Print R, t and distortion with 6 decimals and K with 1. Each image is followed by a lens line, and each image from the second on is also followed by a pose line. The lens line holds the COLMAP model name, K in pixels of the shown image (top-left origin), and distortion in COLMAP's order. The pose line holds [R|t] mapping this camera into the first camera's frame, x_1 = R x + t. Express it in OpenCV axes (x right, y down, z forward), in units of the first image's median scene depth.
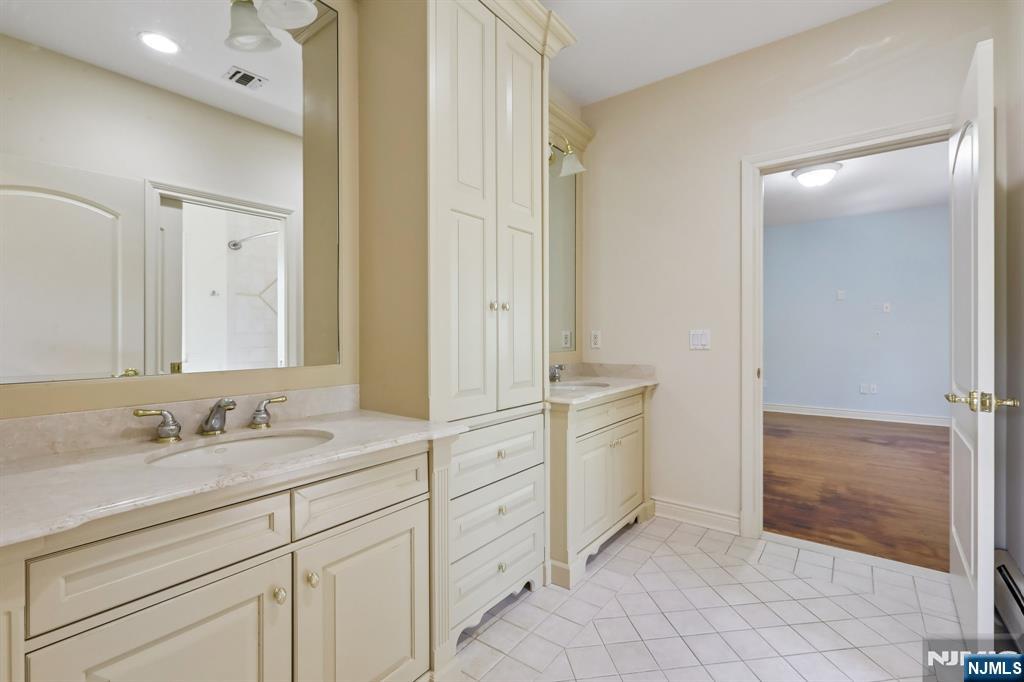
lens RADIAL K [[468.5, 0, 513.9], [0, 468.5, 339.3], [0, 0, 1]] dist [-0.004799, -0.000907]
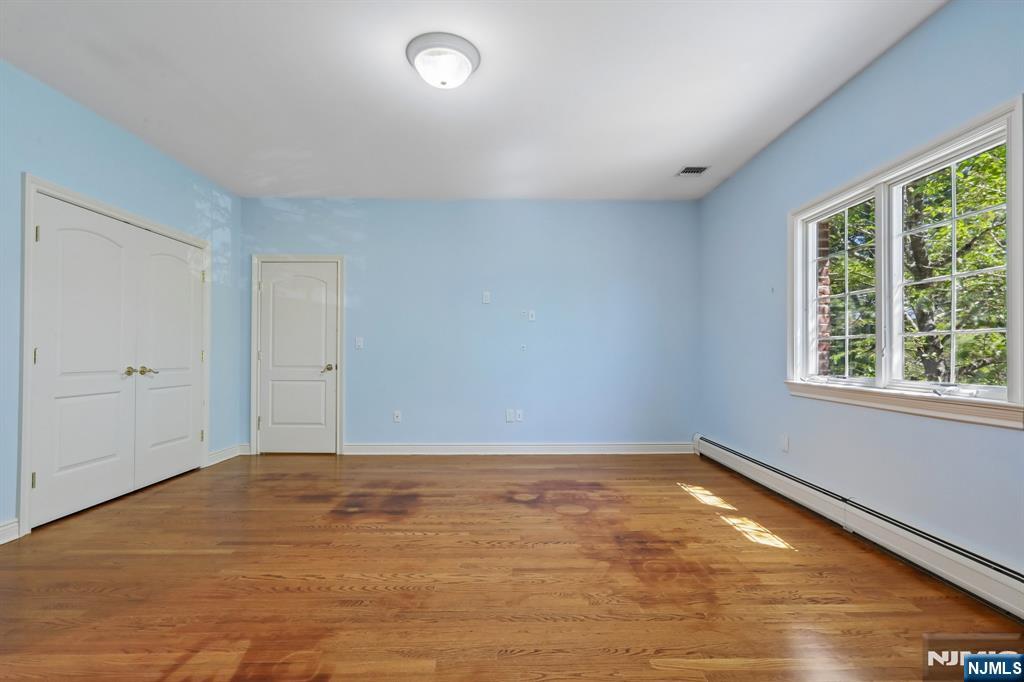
lens RADIAL K [[468.5, 0, 512.2], [0, 468.5, 346.4], [0, 0, 1]] dist [-0.004799, -0.000907]
pose [[0.799697, 0.007766, 0.600353, 0.309244], [-0.001934, 0.999944, -0.010358, -0.003980], [-0.600401, 0.007123, 0.799668, 0.407327]]
